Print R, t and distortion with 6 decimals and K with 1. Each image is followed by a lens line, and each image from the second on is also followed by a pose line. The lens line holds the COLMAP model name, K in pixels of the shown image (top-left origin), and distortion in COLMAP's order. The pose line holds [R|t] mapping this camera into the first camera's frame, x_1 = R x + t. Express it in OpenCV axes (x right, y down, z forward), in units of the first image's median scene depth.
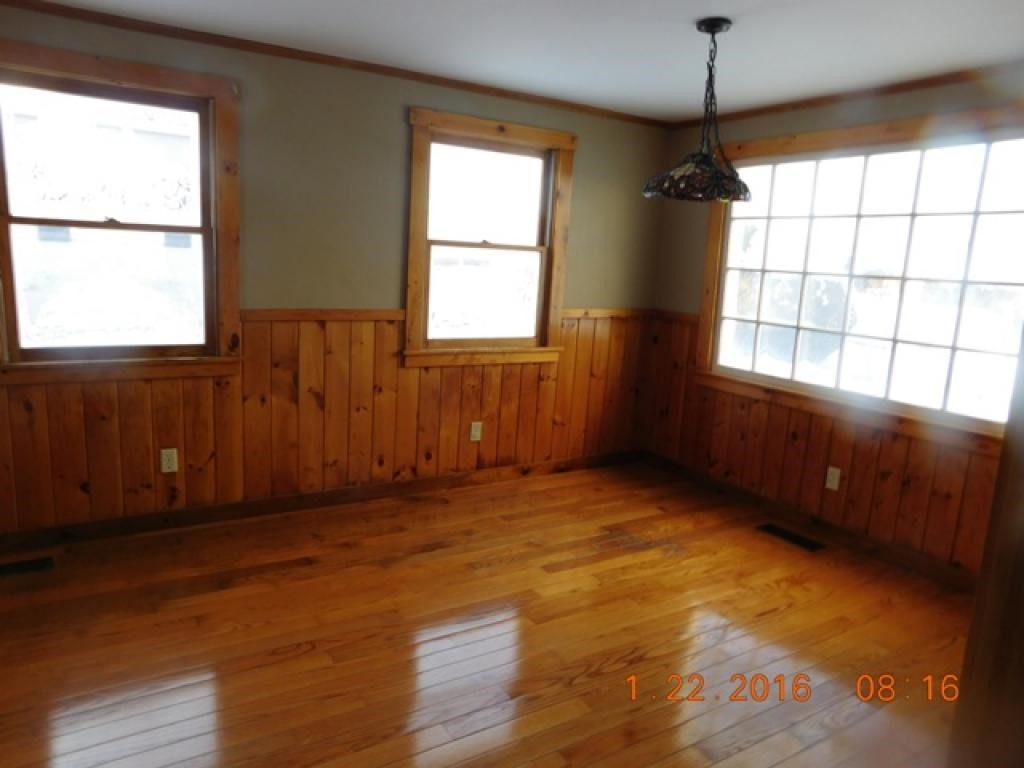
lens RADIAL K [[691.5, 0, 508.4], [0, 691.5, 383.4], [0, 0, 1]] dist [-0.029516, 0.004465]
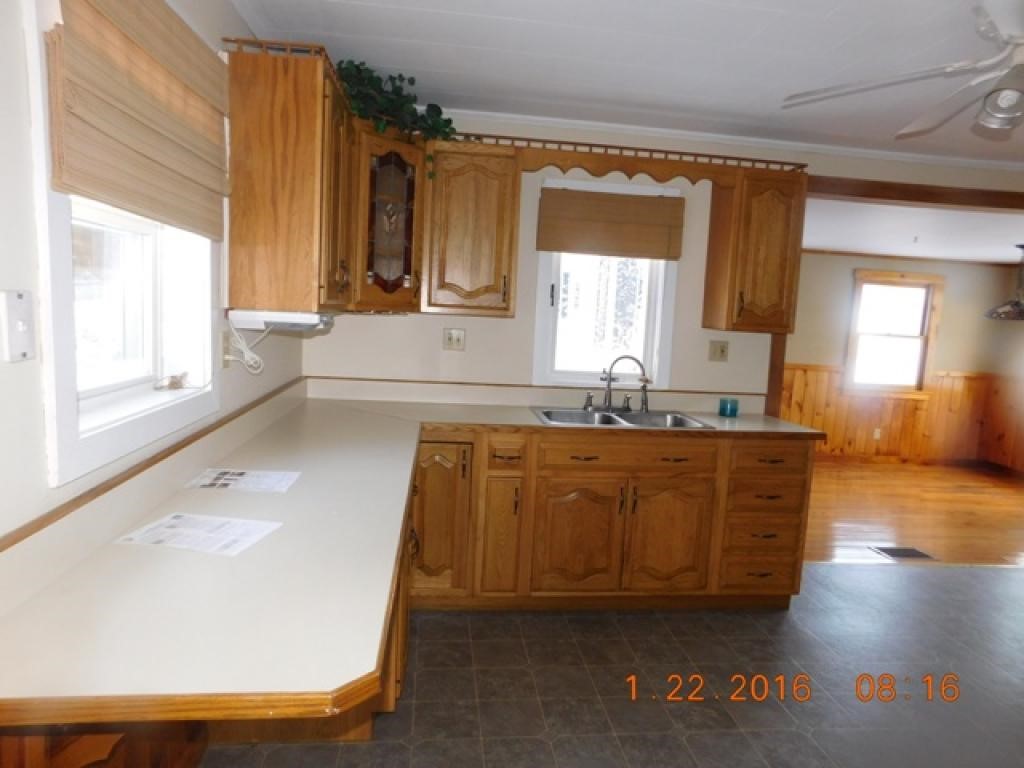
lens RADIAL K [[691.5, 0, 516.2], [0, 691.5, 380.8], [0, 0, 1]] dist [-0.029516, 0.004465]
pose [[0.903982, 0.051330, -0.424477, -0.147174], [-0.088841, 0.993650, -0.069042, 0.140669], [0.418238, 0.100124, 0.902802, -1.068471]]
